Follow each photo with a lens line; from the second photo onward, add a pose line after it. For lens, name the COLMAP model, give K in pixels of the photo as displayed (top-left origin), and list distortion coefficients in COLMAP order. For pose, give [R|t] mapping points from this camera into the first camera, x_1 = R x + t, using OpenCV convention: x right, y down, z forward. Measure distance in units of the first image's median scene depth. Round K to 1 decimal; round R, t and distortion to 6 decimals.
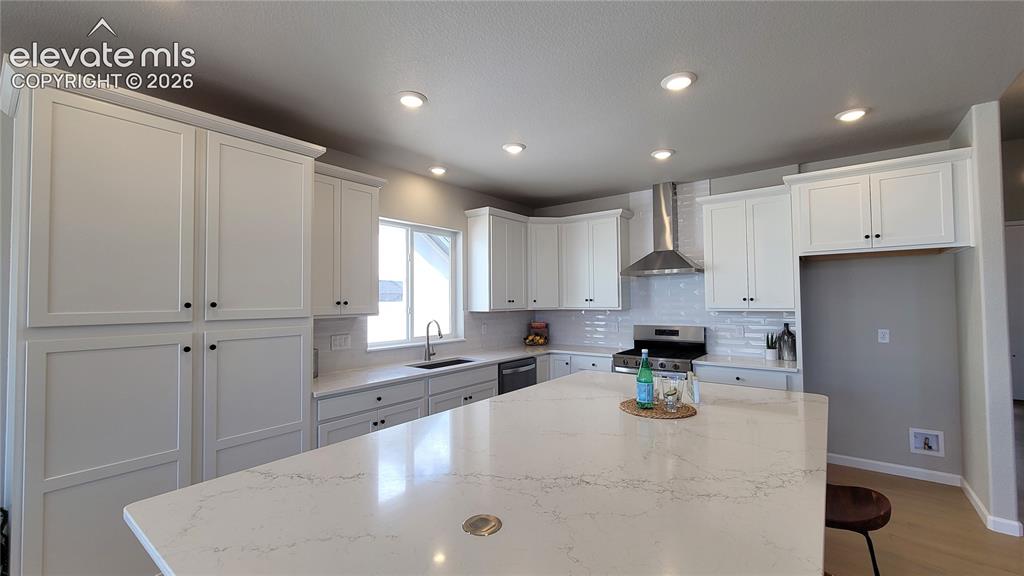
lens RADIAL K [[415.4, 0, 515.6], [0, 415.4, 288.6], [0, 0, 1]] dist [-0.001872, -0.000165]
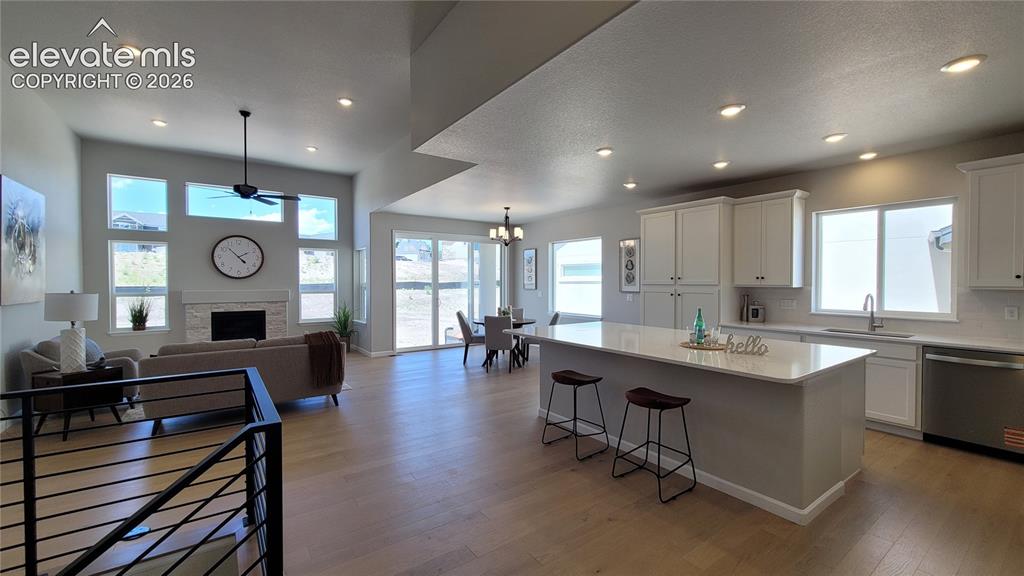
lens RADIAL K [[415.4, 0, 516.0], [0, 415.4, 287.7], [0, 0, 1]] dist [-0.001872, -0.000165]
pose [[-0.289768, 0.024770, -0.956776, 1.115647], [0.030138, 0.999405, 0.016746, 0.012824], [0.956622, -0.023983, -0.290343, 0.429976]]
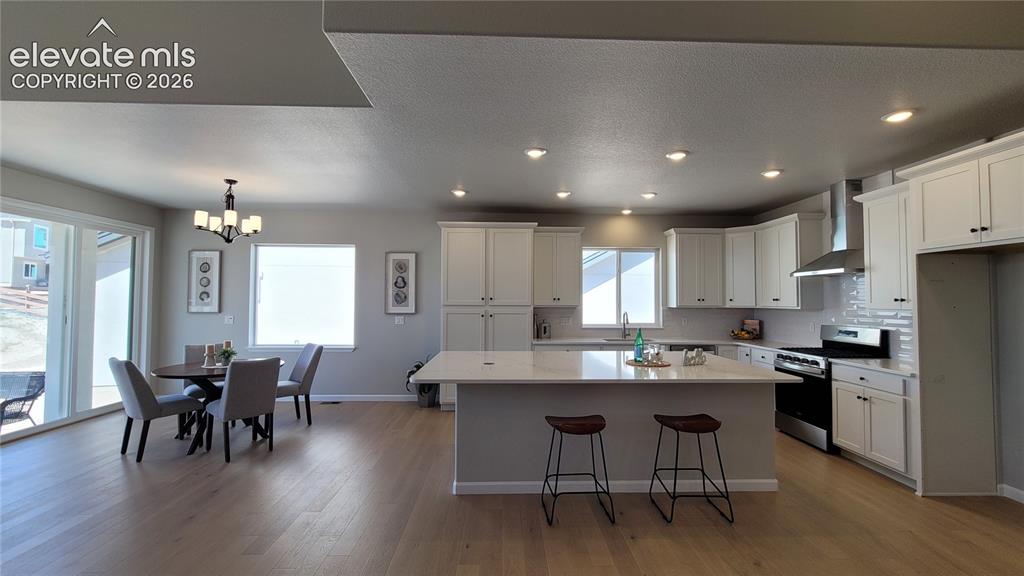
lens RADIAL K [[415.4, 0, 515.1], [0, 415.4, 288.4], [0, 0, 1]] dist [-0.001872, -0.000165]
pose [[0.632841, -0.010302, -0.774213, 0.712811], [0.010947, 0.999931, -0.004357, -0.005882], [0.774204, -0.005718, 0.632910, -0.256637]]
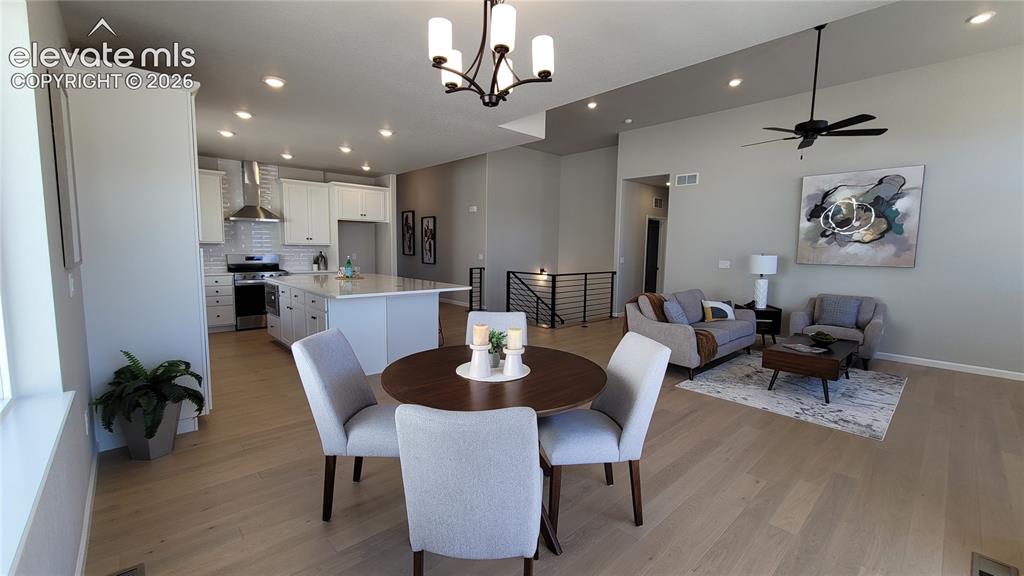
lens RADIAL K [[415.4, 0, 514.5], [0, 415.4, 288.6], [0, 0, 1]] dist [-0.001872, -0.000165]
pose [[0.167742, -0.084728, 0.982183, -1.162327], [-0.045754, 0.994557, 0.093609, 0.031352], [-0.984769, -0.060641, 0.162953, -0.264028]]
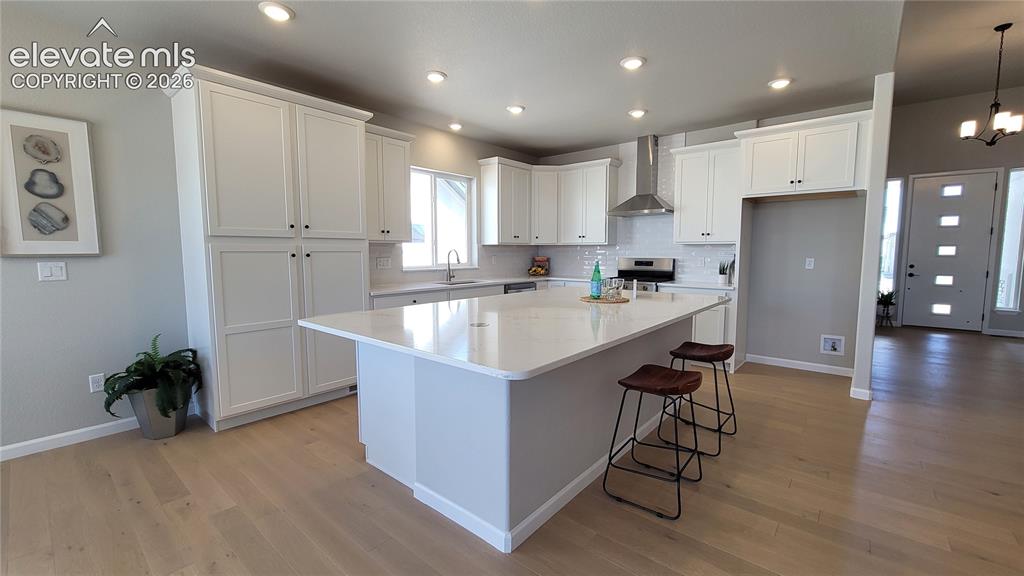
lens RADIAL K [[415.4, 0, 515.8], [0, 415.4, 288.2], [0, 0, 1]] dist [-0.001872, -0.000165]
pose [[0.999000, 0.013302, -0.042687, 0.048801], [-0.008097, 0.992759, 0.119849, 0.040280], [0.043972, -0.119384, 0.991874, -0.261287]]
